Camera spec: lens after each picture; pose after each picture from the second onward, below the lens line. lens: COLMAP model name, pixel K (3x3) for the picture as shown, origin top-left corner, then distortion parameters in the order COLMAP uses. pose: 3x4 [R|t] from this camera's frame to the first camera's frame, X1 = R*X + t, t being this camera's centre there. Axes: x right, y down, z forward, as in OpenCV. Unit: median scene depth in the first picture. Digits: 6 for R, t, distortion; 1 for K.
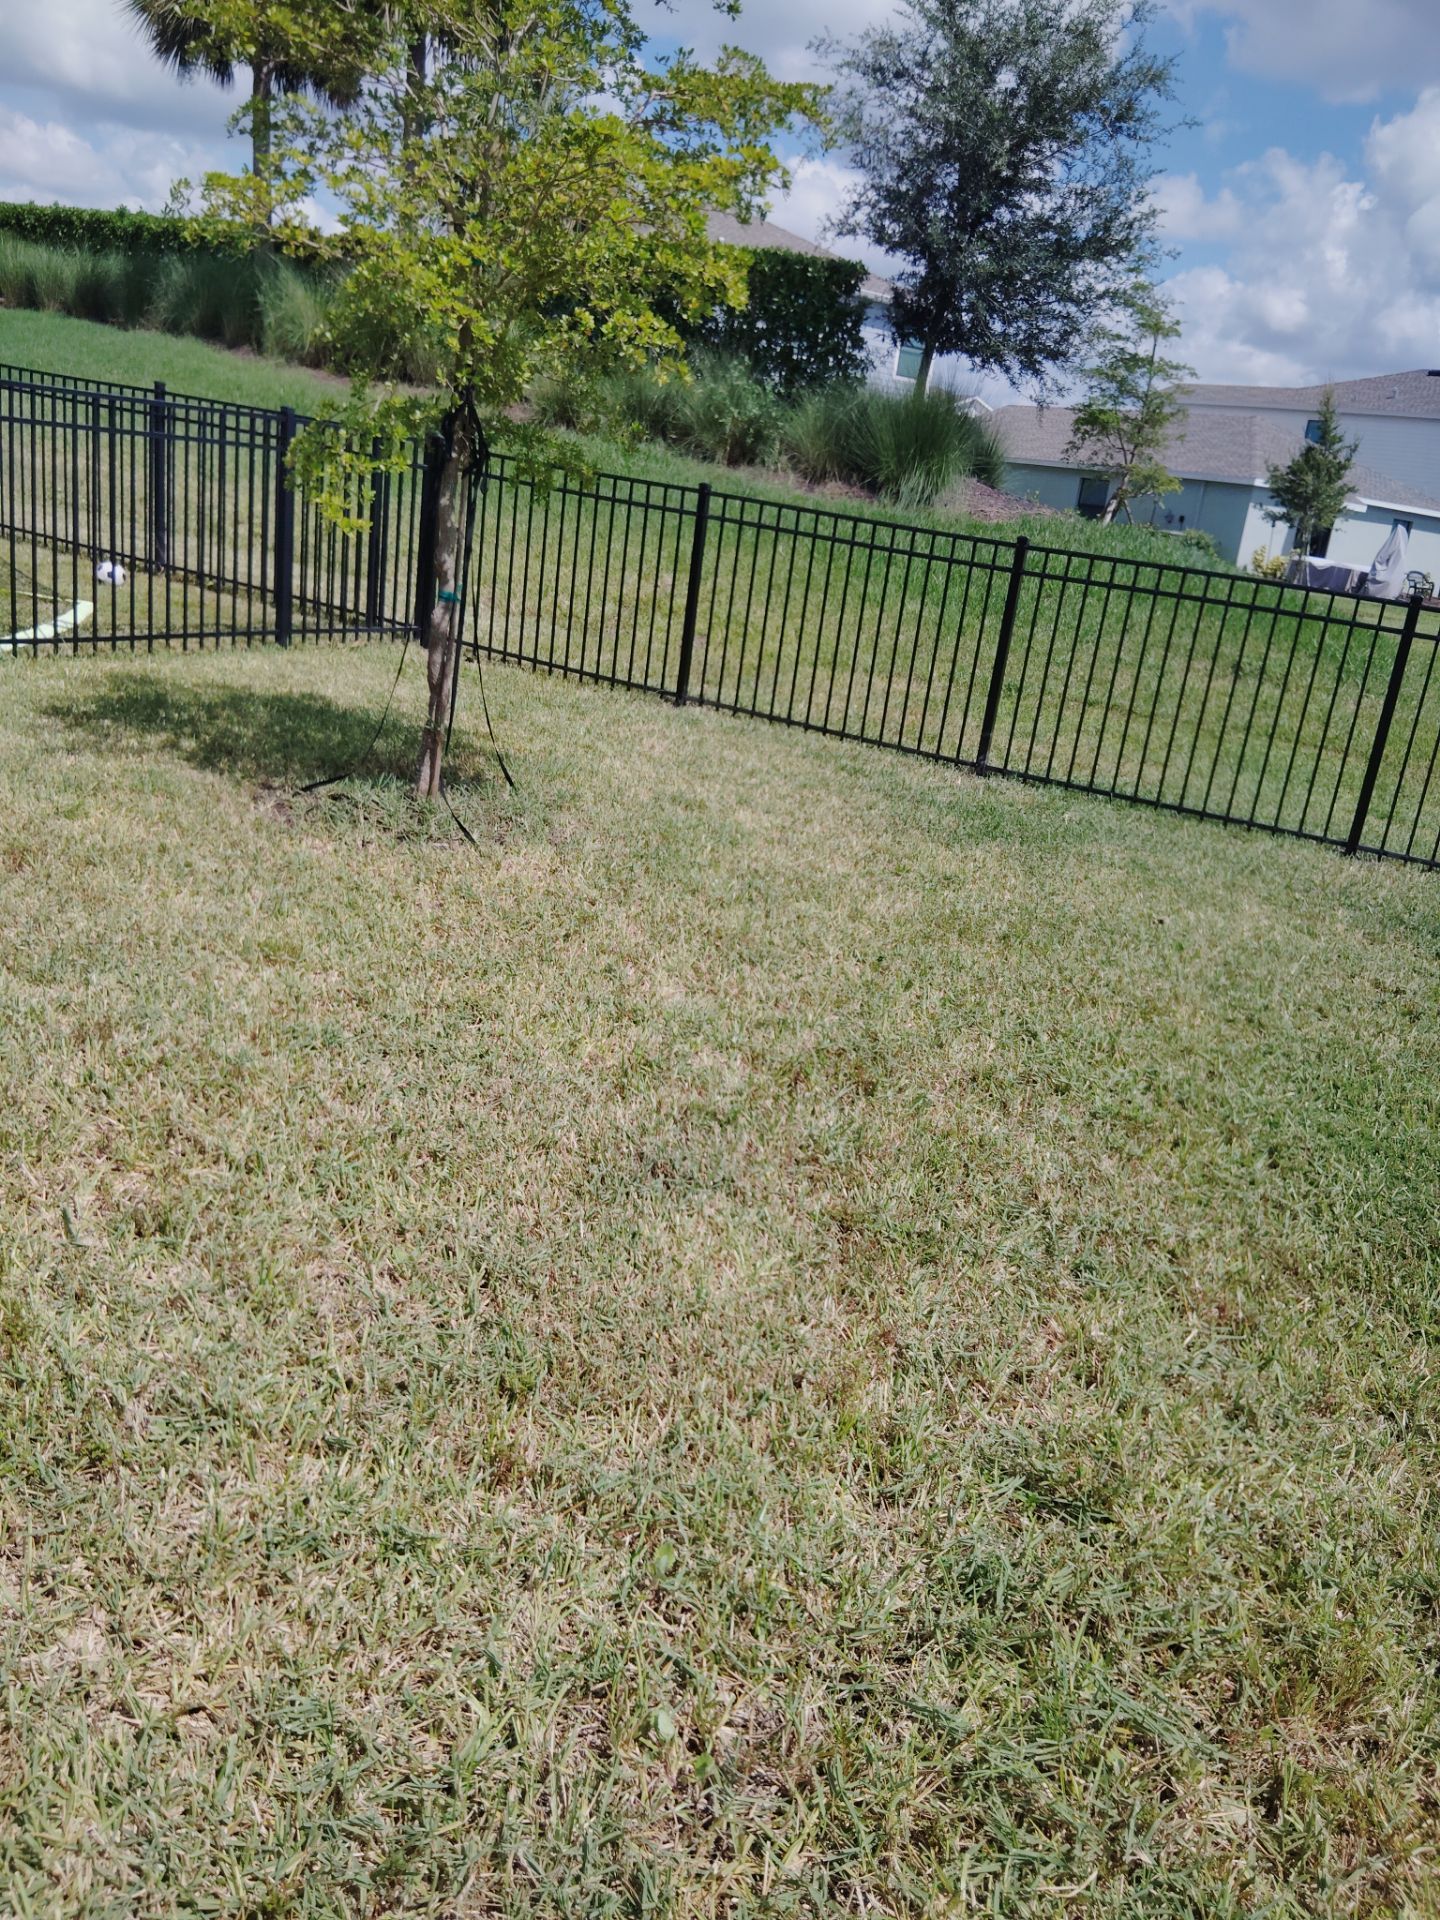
lens RADIAL K [[1487.9, 0, 718.2], [0, 1487.9, 962.5], [0, 0, 1]] dist [0.103604, -0.196767]
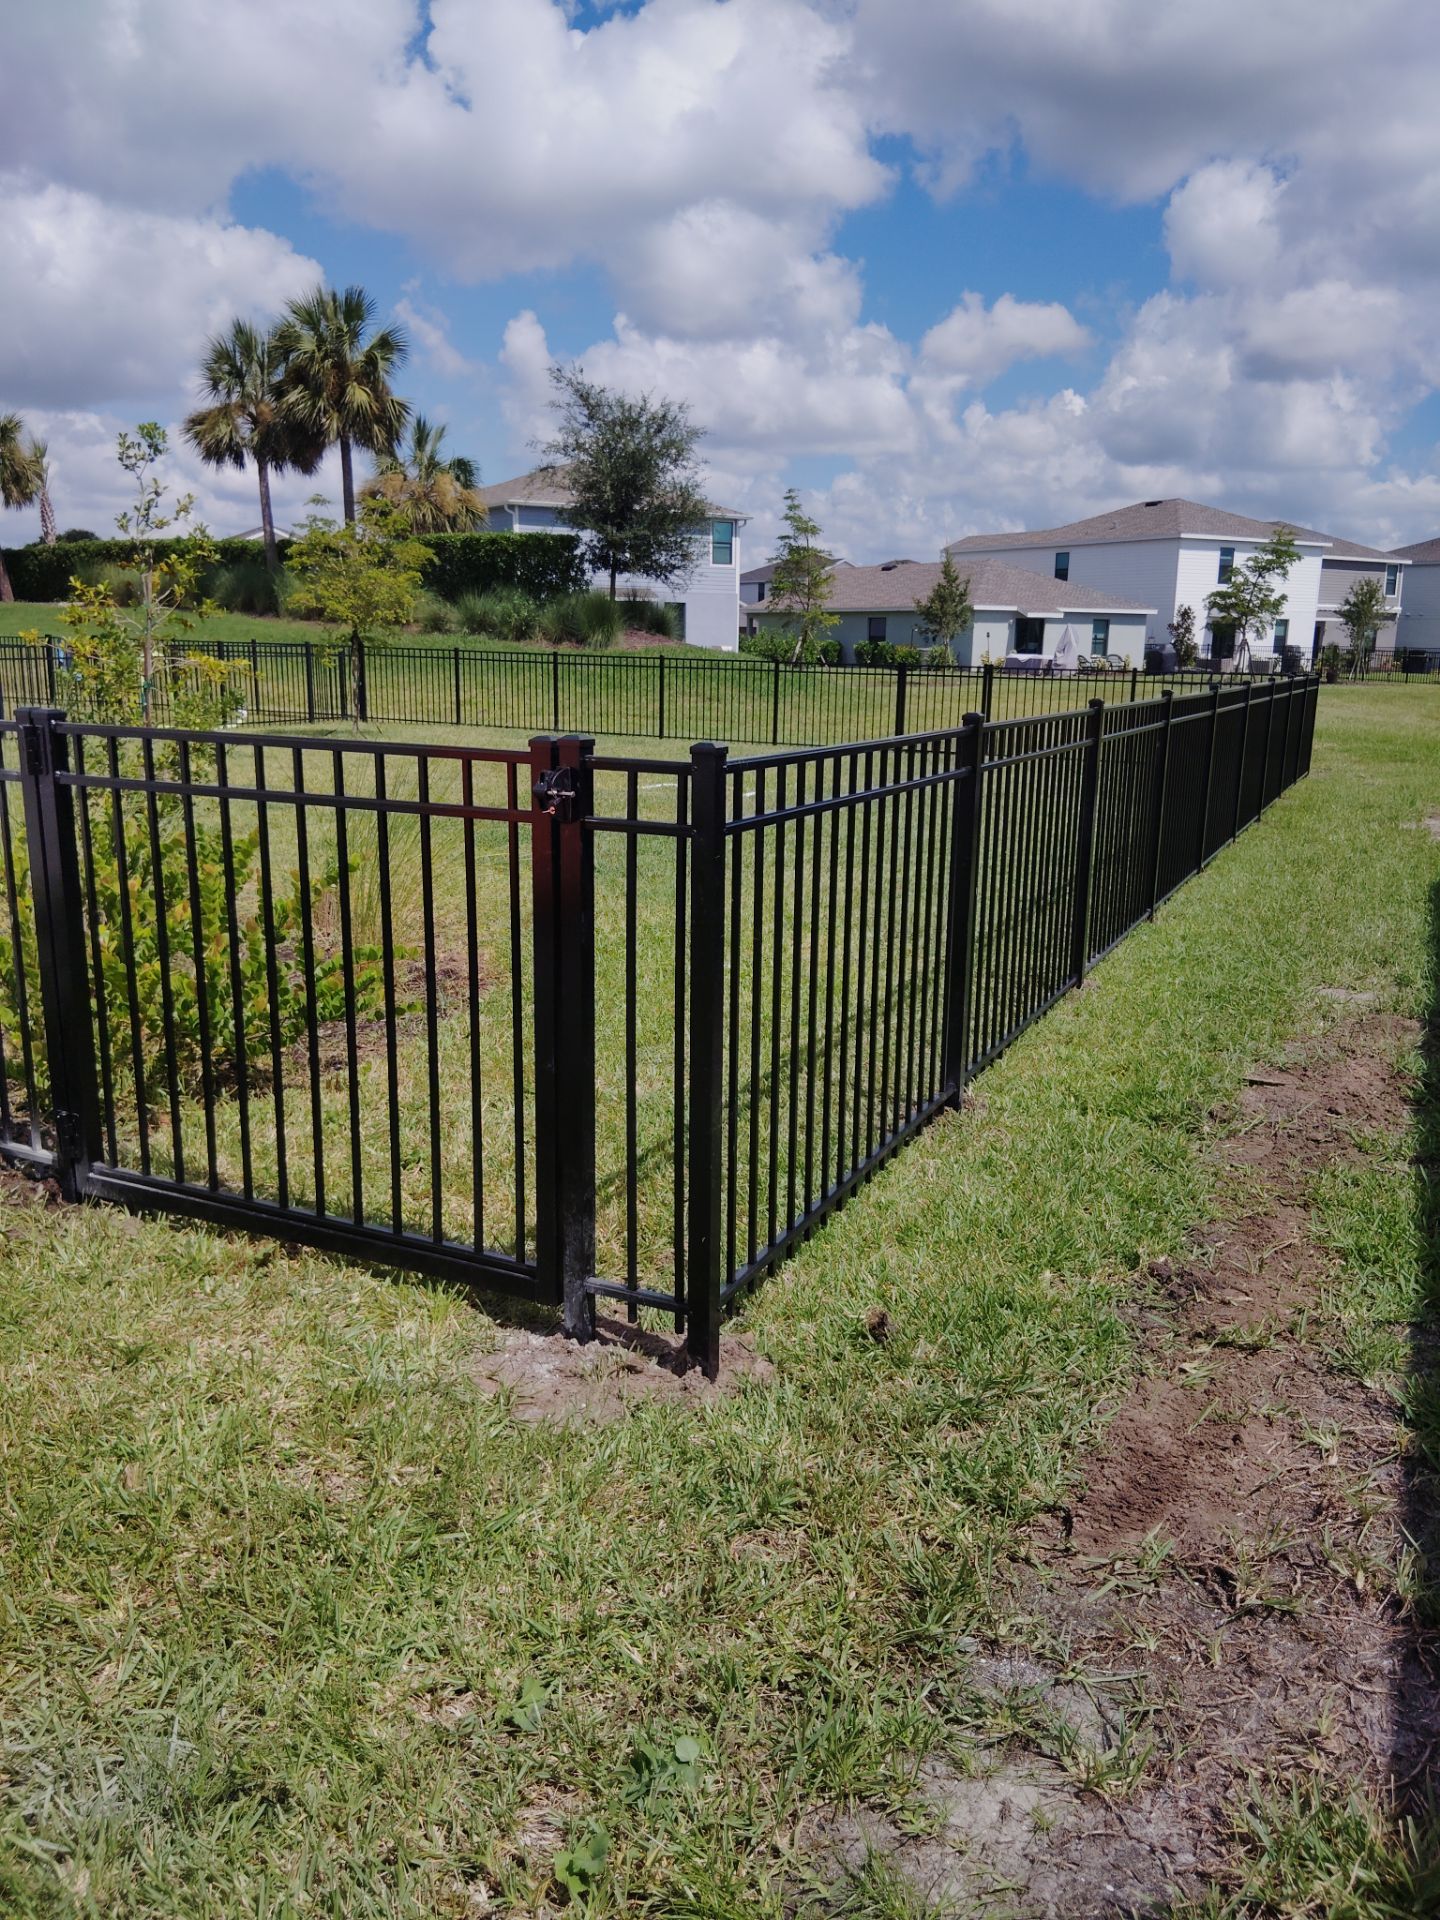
lens RADIAL K [[1487.9, 0, 718.2], [0, 1487.9, 962.5], [0, 0, 1]] dist [0.103604, -0.196767]
pose [[0.991394, -0.129992, -0.015522, 0.205036], [0.127410, 0.985294, -0.113854, 0.296028], [0.030094, 0.110896, 0.993376, -0.779154]]
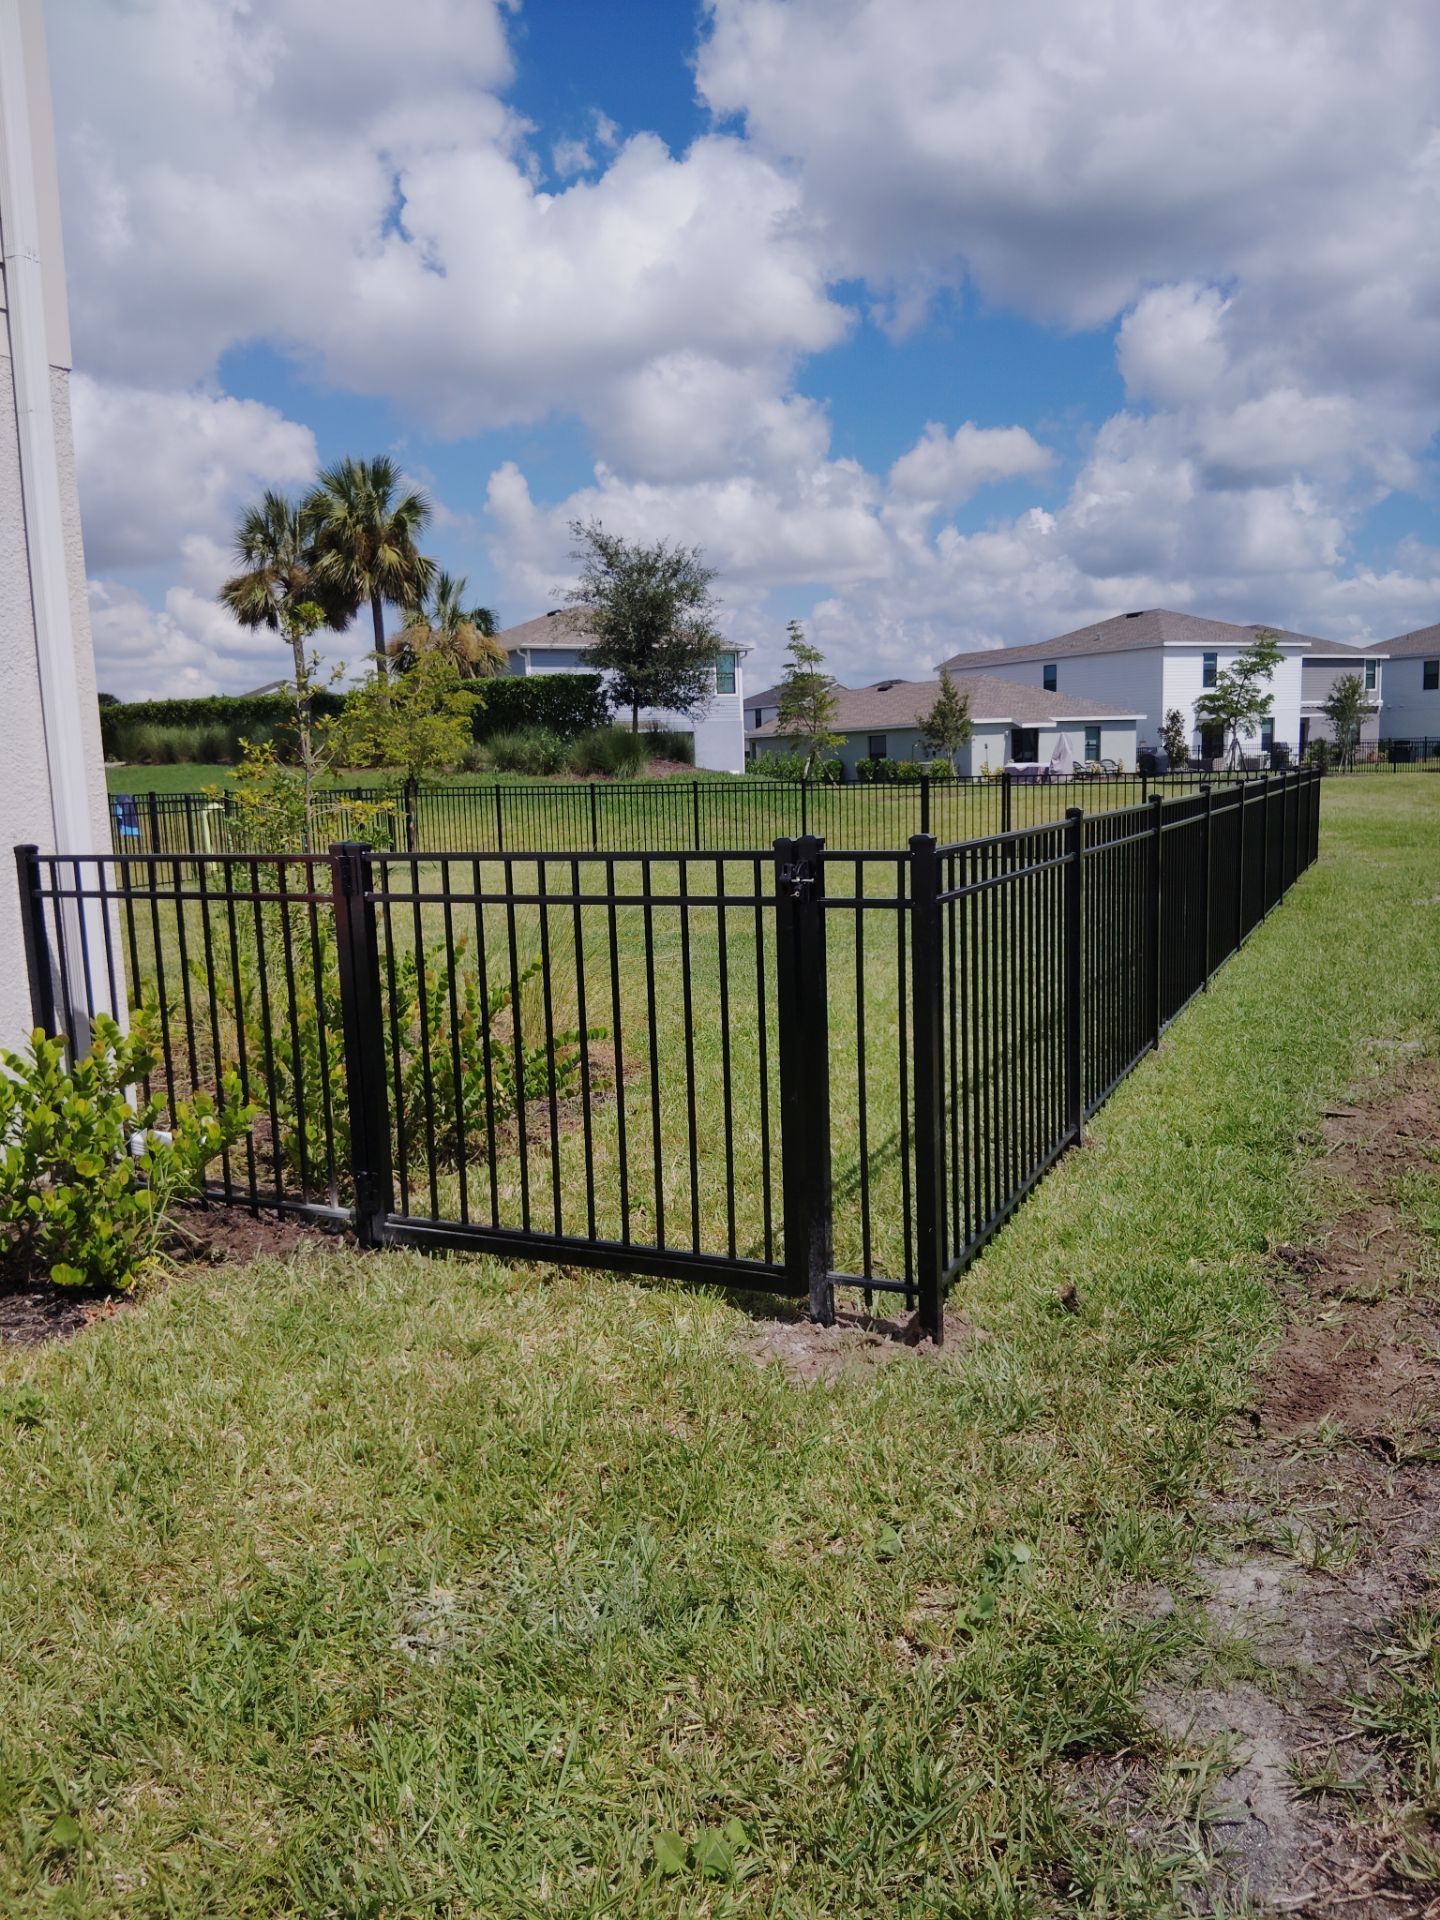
lens RADIAL K [[1487.9, 0, 718.2], [0, 1487.9, 962.5], [0, 0, 1]] dist [0.103604, -0.196767]
pose [[0.983351, -0.181651, -0.004872, 0.171119], [0.177311, 0.965034, -0.193053, 0.307854], [0.039770, 0.188975, 0.981176, -0.830497]]
